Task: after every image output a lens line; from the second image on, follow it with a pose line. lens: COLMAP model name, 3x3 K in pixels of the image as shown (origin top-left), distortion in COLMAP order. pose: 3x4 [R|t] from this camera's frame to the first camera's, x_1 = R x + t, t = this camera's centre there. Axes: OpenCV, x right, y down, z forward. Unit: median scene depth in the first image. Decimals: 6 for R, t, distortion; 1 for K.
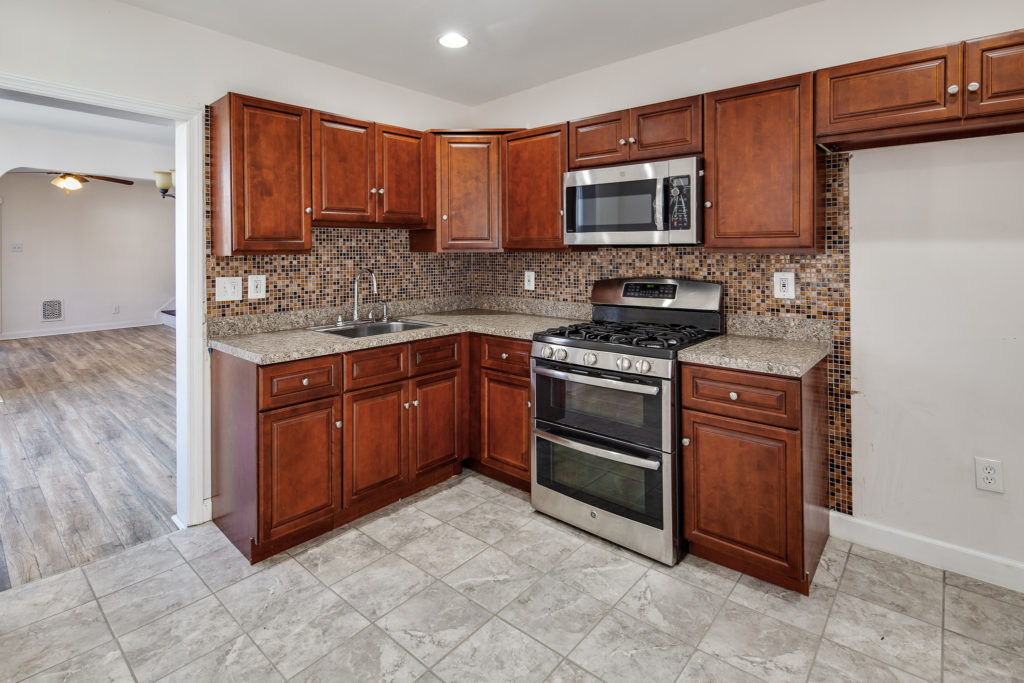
lens RADIAL K [[509.5, 0, 519.7], [0, 509.5, 250.5], [0, 0, 1]] dist [0.004165, -0.002665]
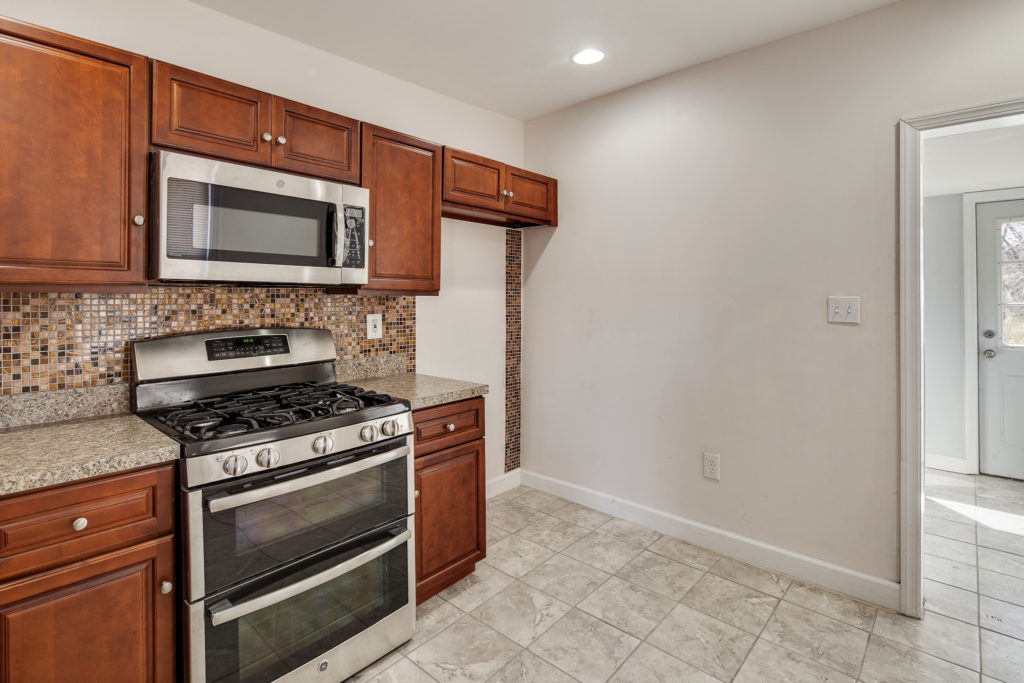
lens RADIAL K [[509.5, 0, 504.4], [0, 509.5, 294.8], [0, 0, 1]] dist [0.004165, -0.002665]
pose [[0.018021, 0.008803, 0.999799, -0.494990], [-0.001298, 0.999961, -0.008781, 0.010953], [-0.999837, -0.001139, 0.018032, 0.655729]]
